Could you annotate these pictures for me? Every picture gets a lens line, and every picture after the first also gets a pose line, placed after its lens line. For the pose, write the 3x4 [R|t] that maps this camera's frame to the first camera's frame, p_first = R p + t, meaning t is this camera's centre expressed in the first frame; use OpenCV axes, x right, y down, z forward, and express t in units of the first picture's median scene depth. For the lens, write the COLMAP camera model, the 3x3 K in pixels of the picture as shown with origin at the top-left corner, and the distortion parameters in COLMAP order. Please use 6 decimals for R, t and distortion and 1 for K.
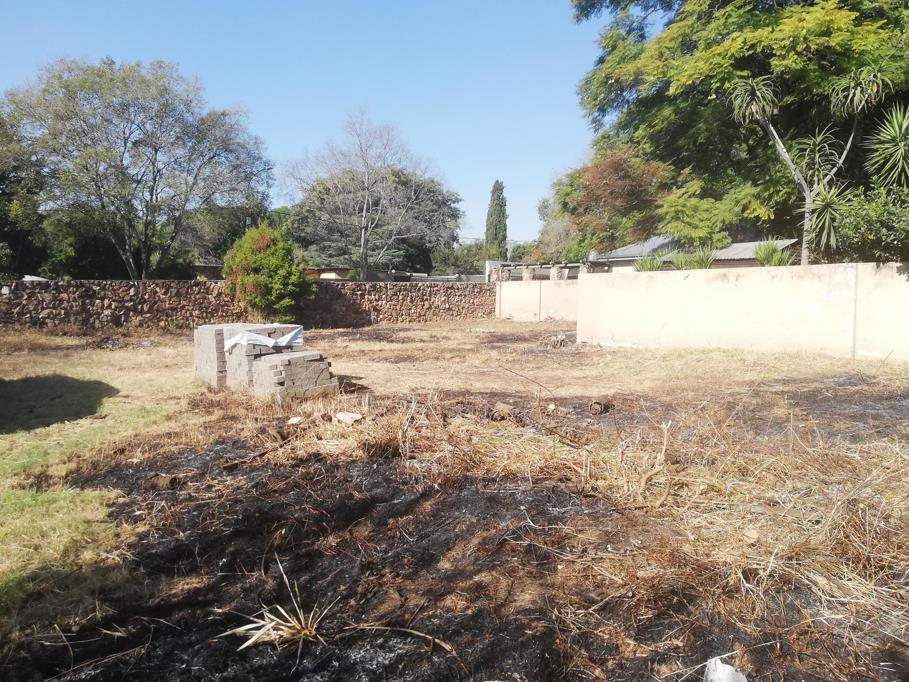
lens RADIAL K [[680.5, 0, 454.5], [0, 680.5, 341.0], [0, 0, 1]] dist [0.002260, -0.010295]
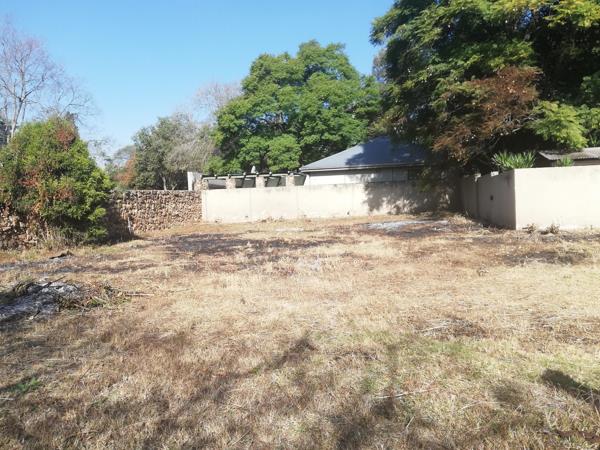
lens RADIAL K [[449.2, 0, 300.0], [0, 449.2, 225.0], [0, 0, 1]] dist [0.002260, -0.010295]
pose [[0.771415, -0.062653, 0.633241, -0.337291], [0.080181, 0.996780, 0.000944, -0.018864], [-0.631261, 0.050046, 0.773954, 0.364049]]
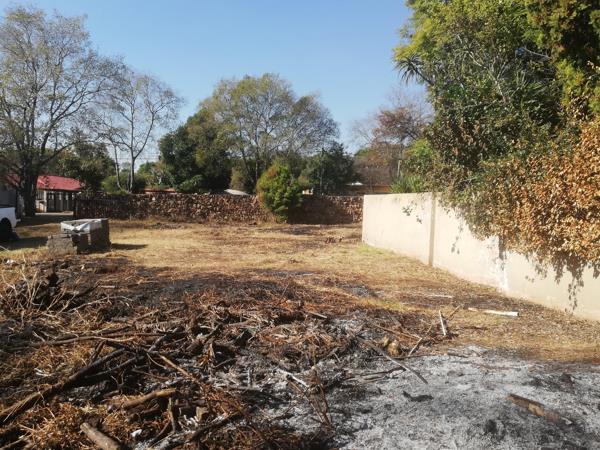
lens RADIAL K [[449.2, 0, 300.0], [0, 449.2, 225.0], [0, 0, 1]] dist [0.002260, -0.010295]
pose [[0.829532, 0.047709, -0.556418, 0.357566], [-0.054919, 0.998484, 0.003738, -0.016943], [0.555753, 0.027457, 0.830894, 0.066762]]
